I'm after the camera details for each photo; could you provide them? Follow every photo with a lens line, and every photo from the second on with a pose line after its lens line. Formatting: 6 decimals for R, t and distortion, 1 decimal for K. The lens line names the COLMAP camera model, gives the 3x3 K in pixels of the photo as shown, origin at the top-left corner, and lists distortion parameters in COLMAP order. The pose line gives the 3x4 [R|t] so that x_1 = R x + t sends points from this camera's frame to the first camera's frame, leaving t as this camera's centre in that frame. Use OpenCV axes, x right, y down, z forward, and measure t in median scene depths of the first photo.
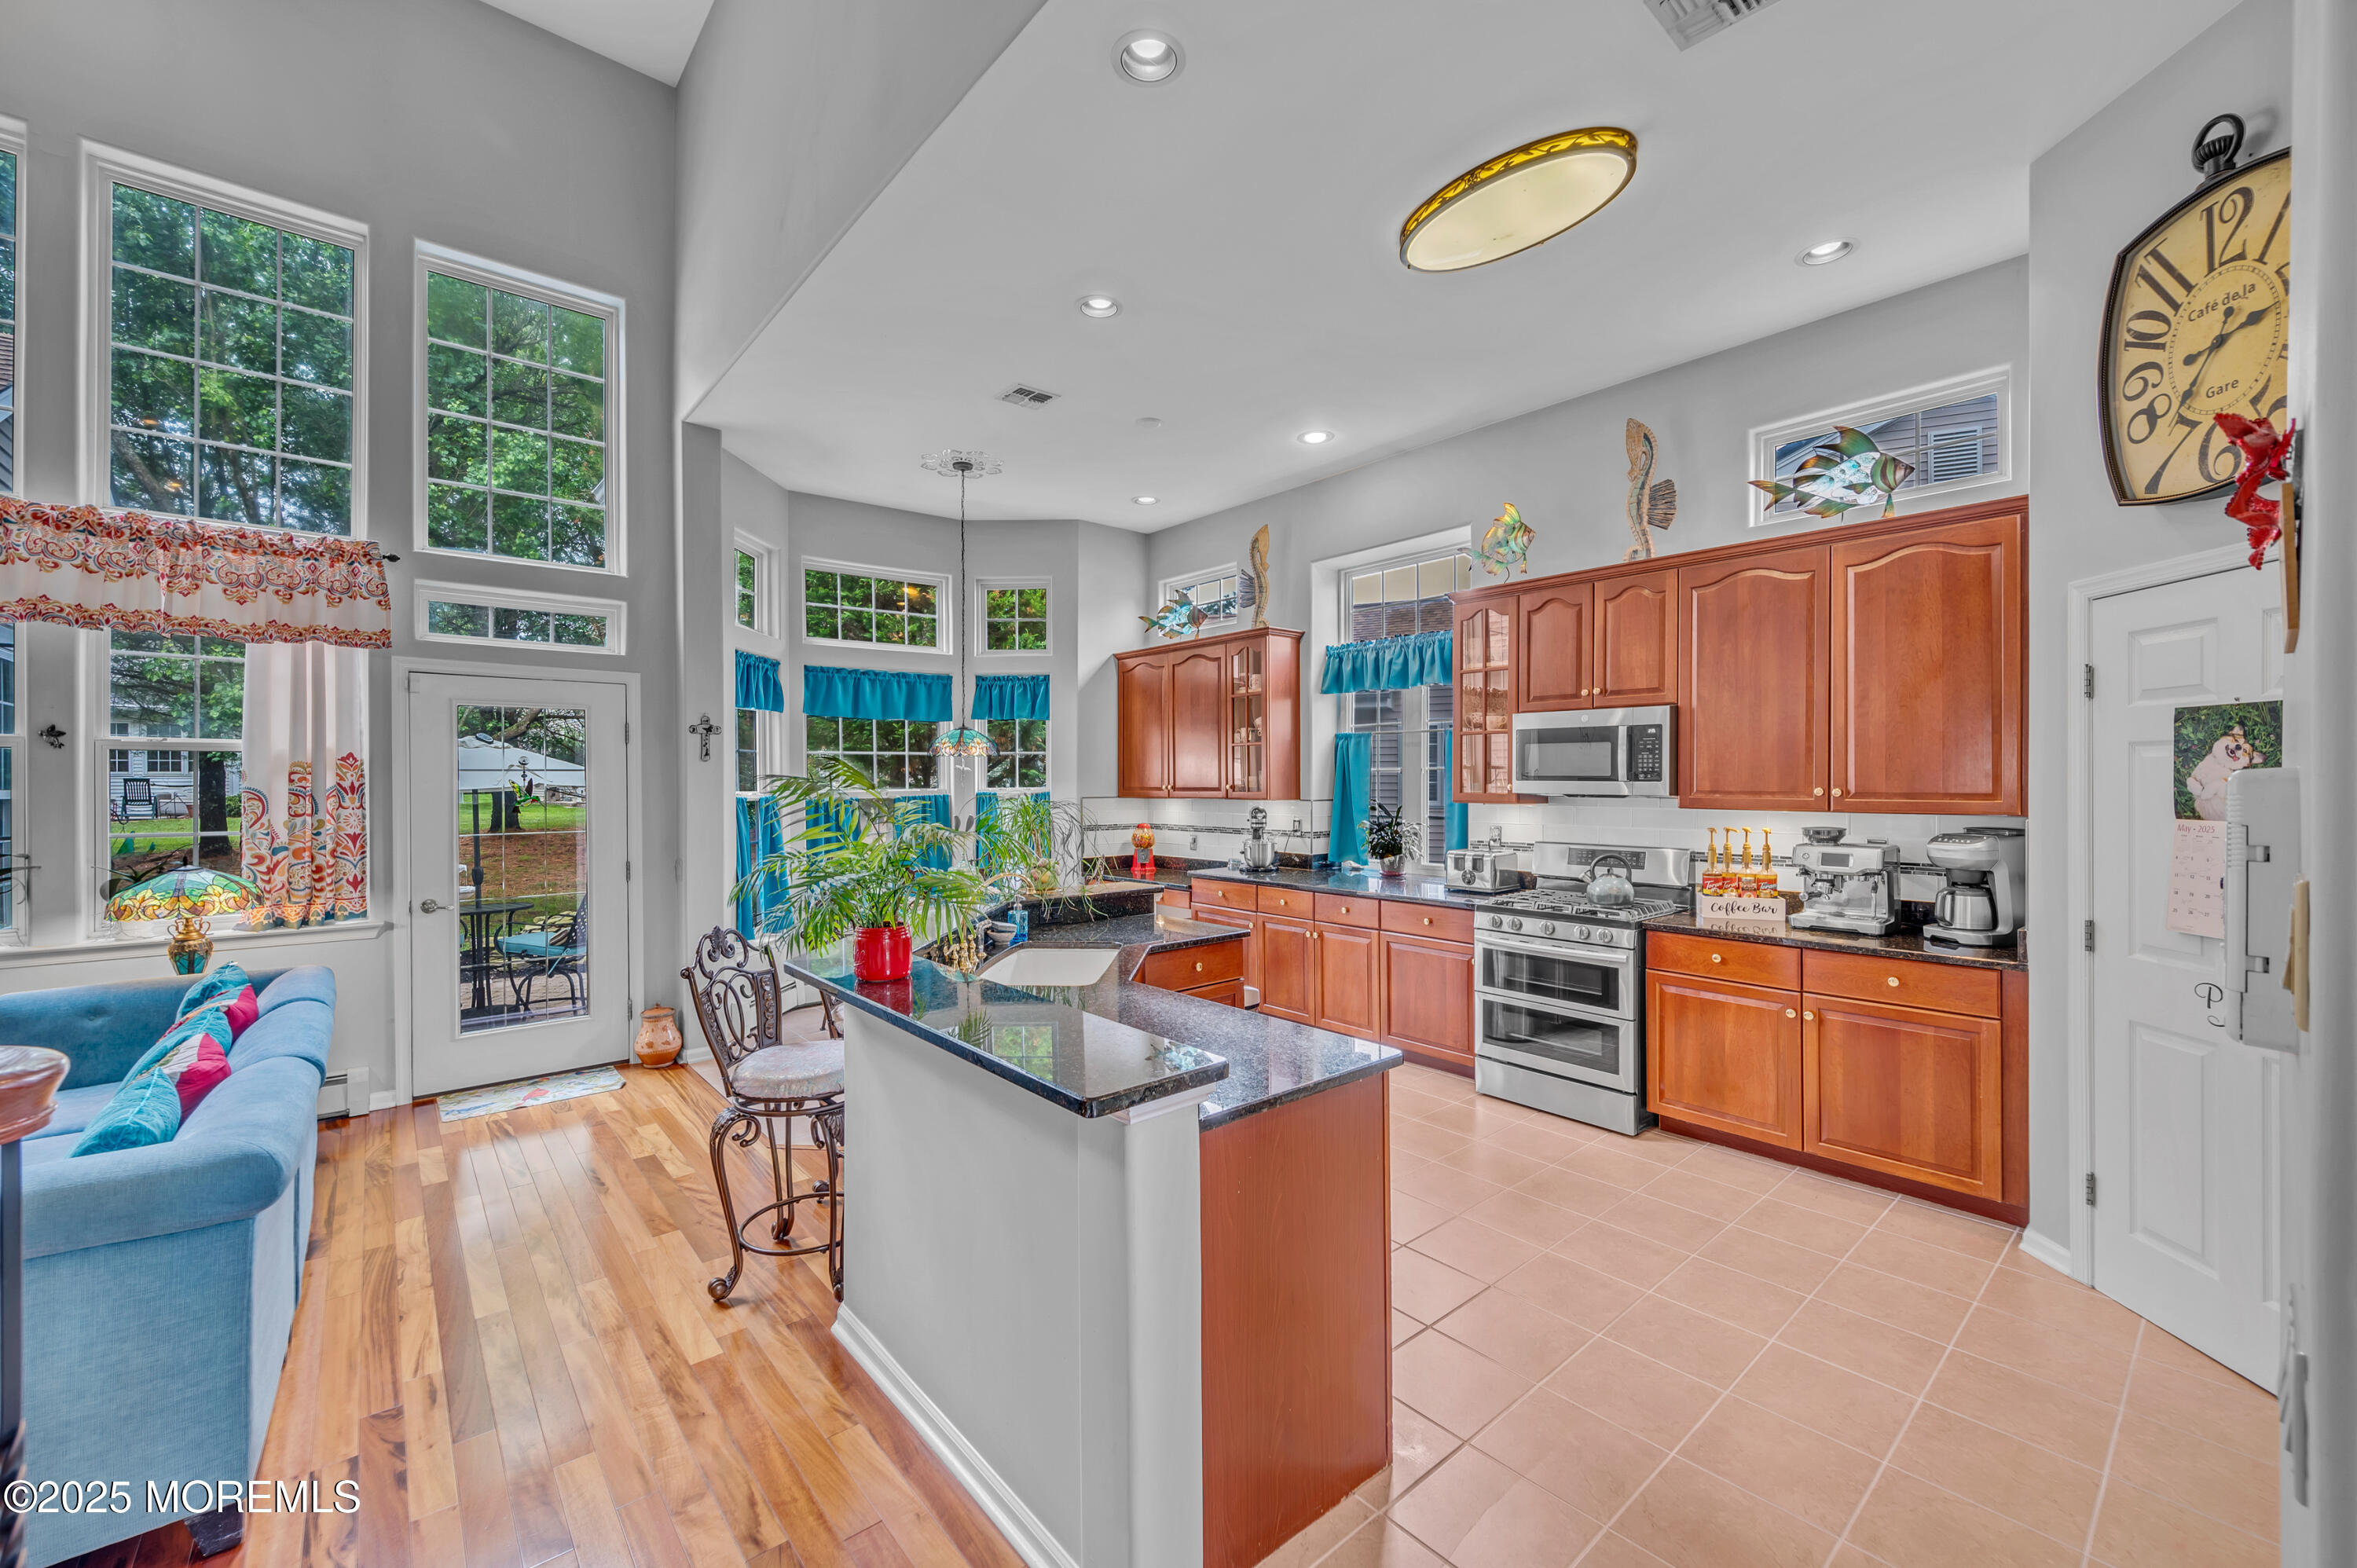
lens RADIAL K [[942.0, 0, 1181.3], [0, 942.0, 777.9], [0, 0, 1]] dist [0.001112, 0.000115]
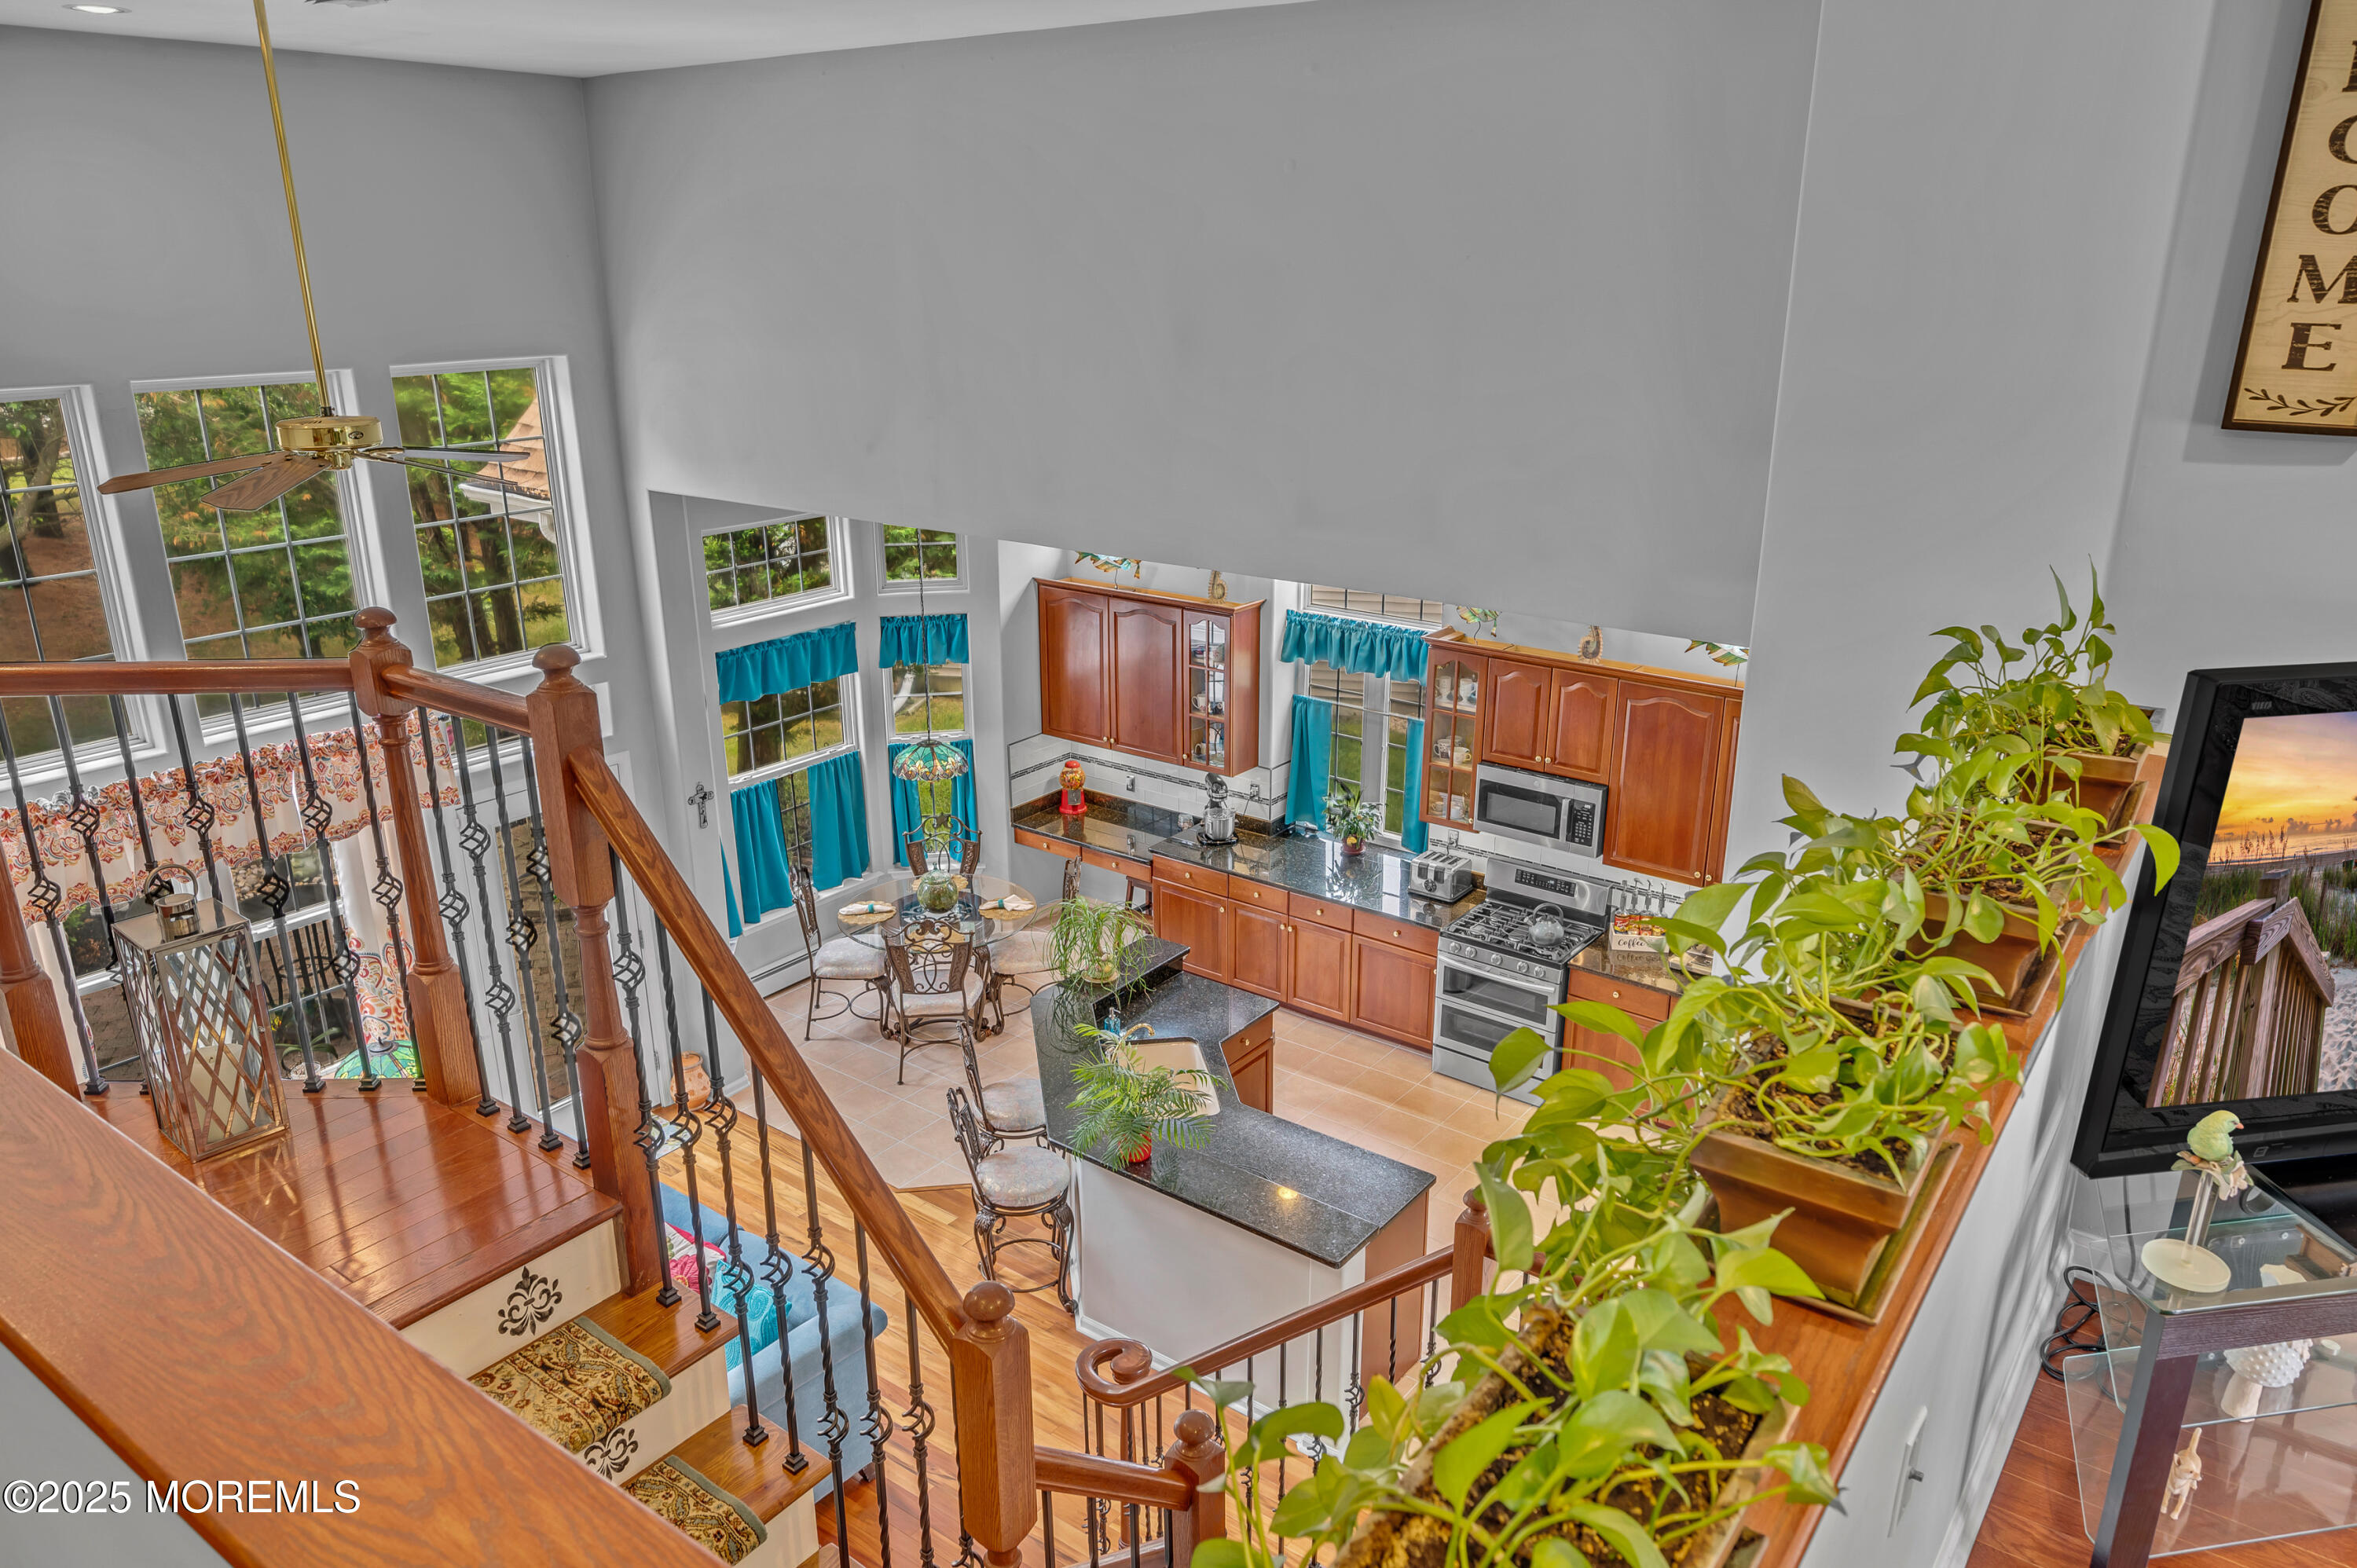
lens RADIAL K [[1574.7, 0, 1199.1], [0, 1574.7, 821.7], [0, 0, 1]] dist [0.004394, 0.001889]
pose [[0.977933, -0.069625, 0.196975, -0.374960], [0.001081, 0.944506, 0.328492, -0.662668], [-0.208915, -0.321030, 0.923739, -0.744876]]
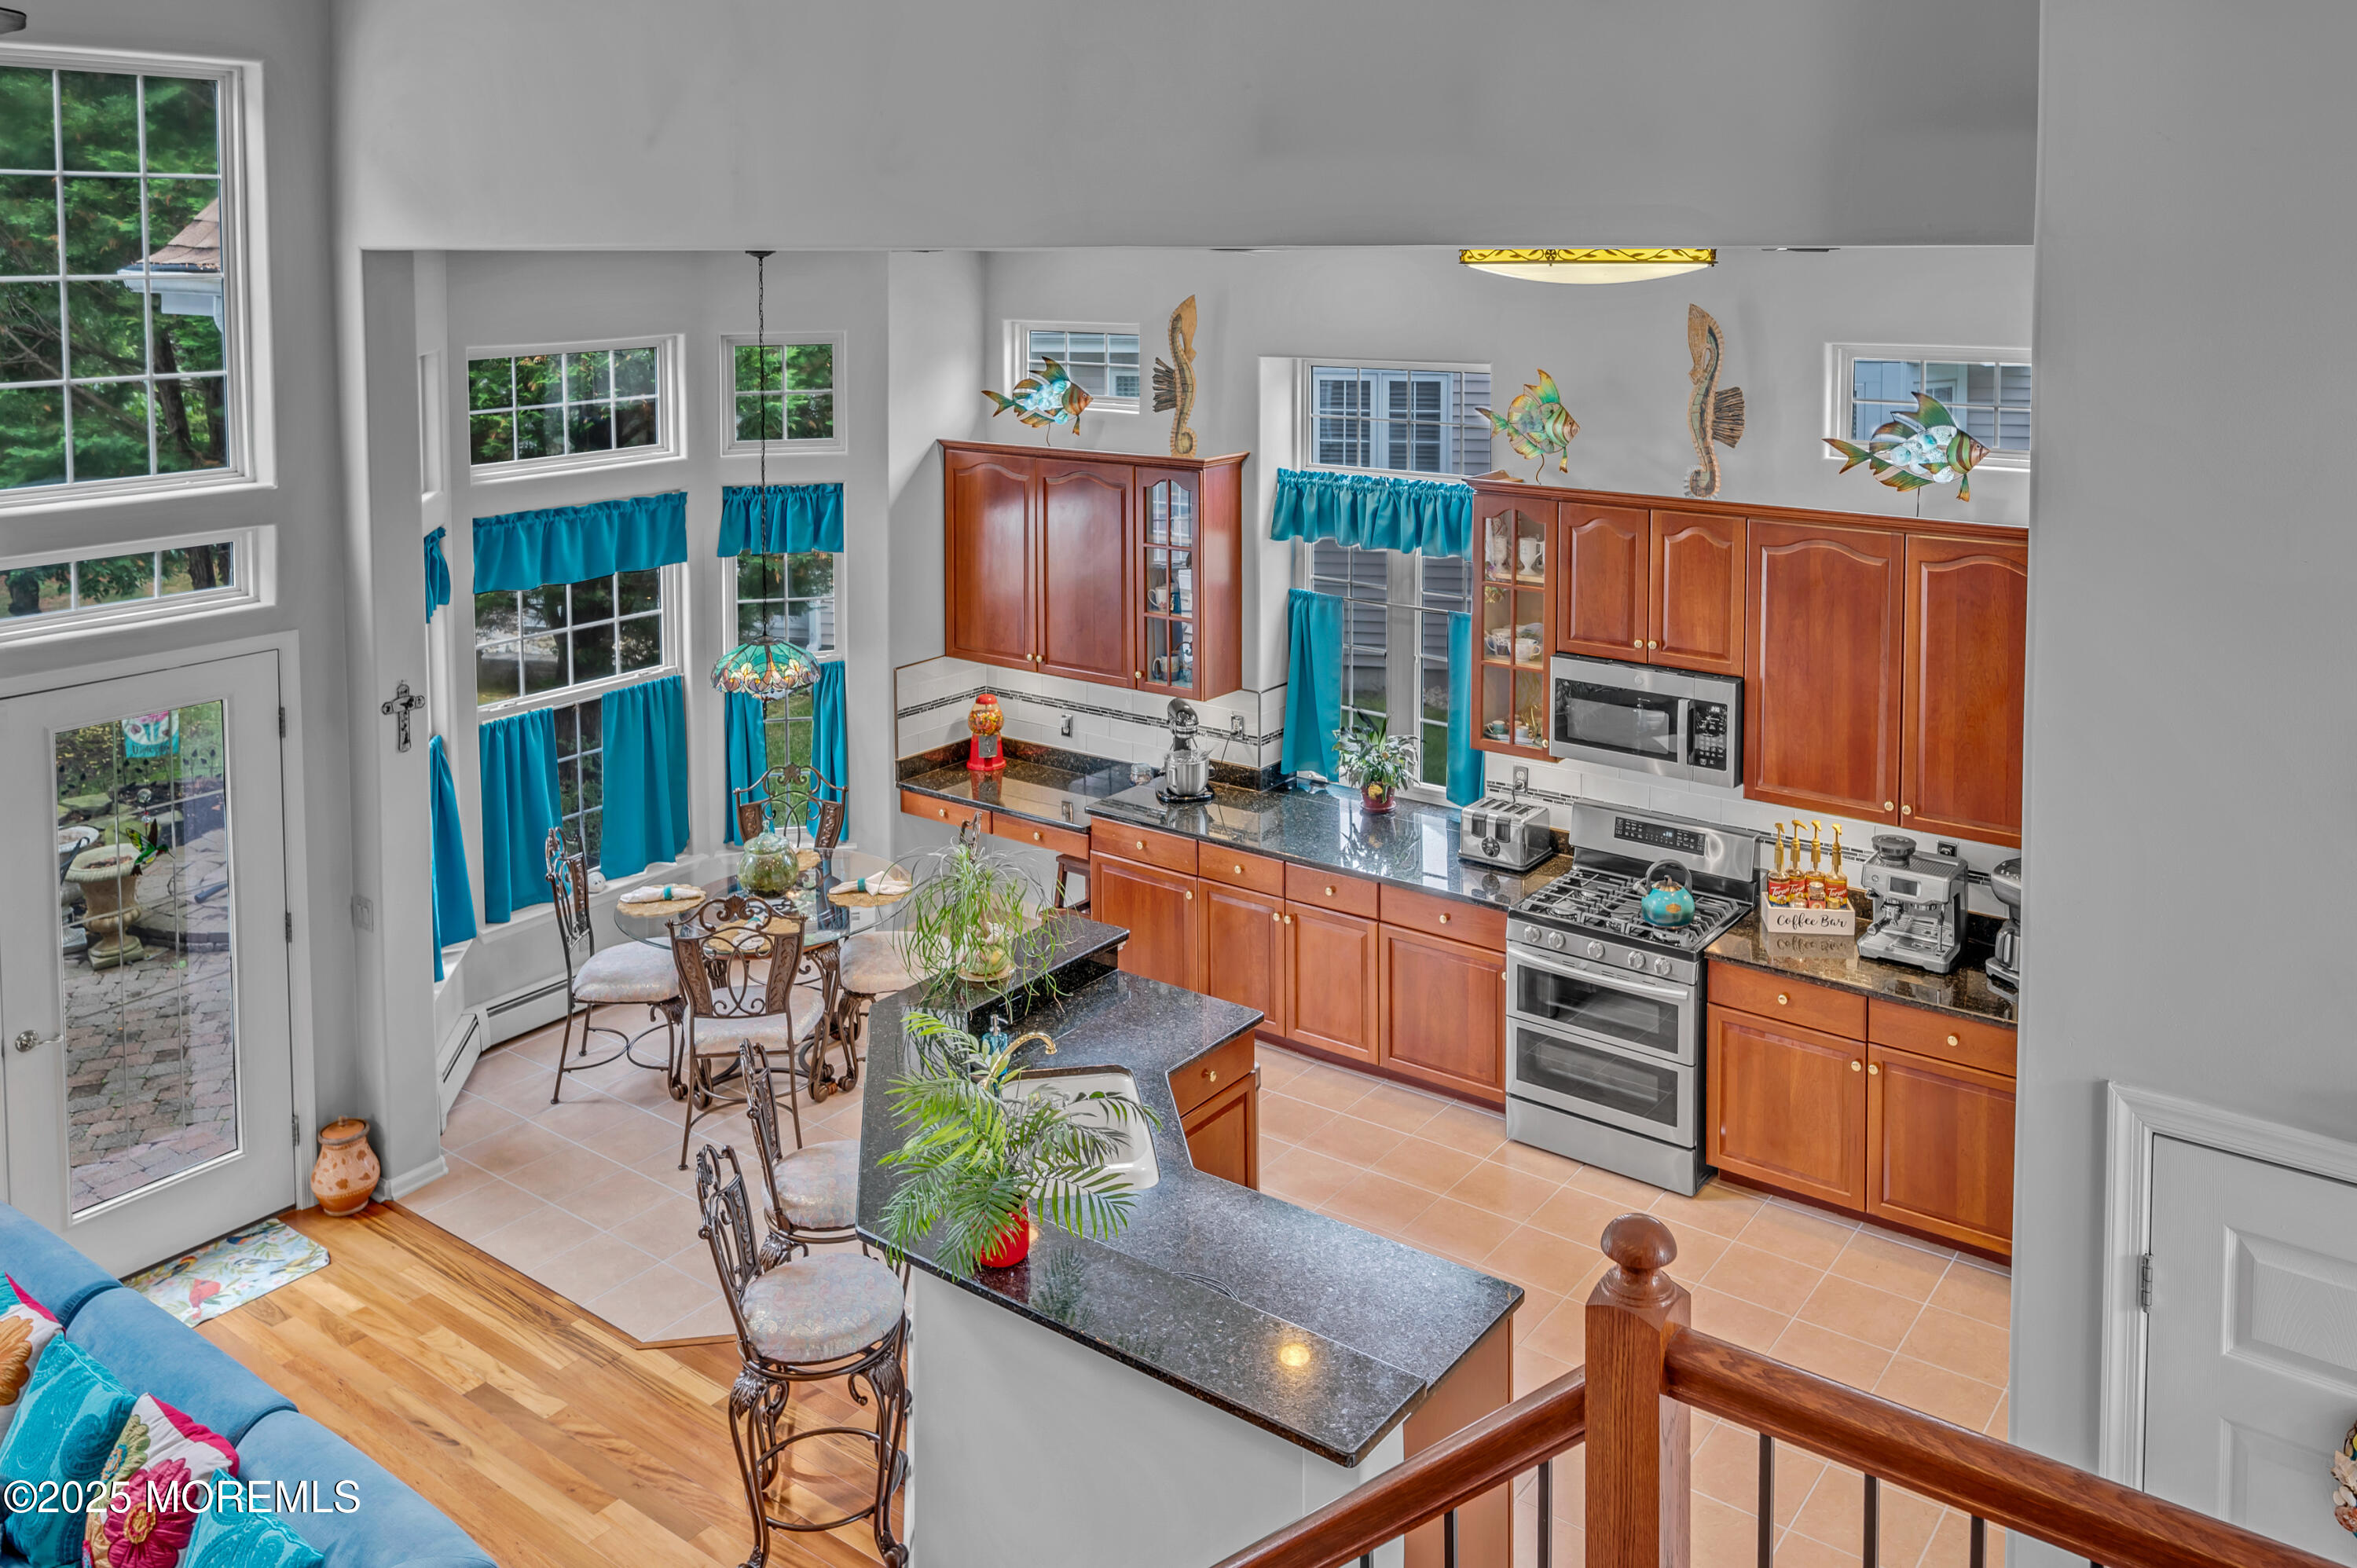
lens RADIAL K [[1830.9, 0, 1239.7], [0, 1830.9, 365.6], [0, 0, 1]] dist [0.002141, 0.002097]
pose [[0.973978, -0.015392, 0.226120, -0.256129], [0.003163, 0.998517, 0.054346, -0.417027], [-0.226621, -0.052216, 0.972582, -0.437130]]
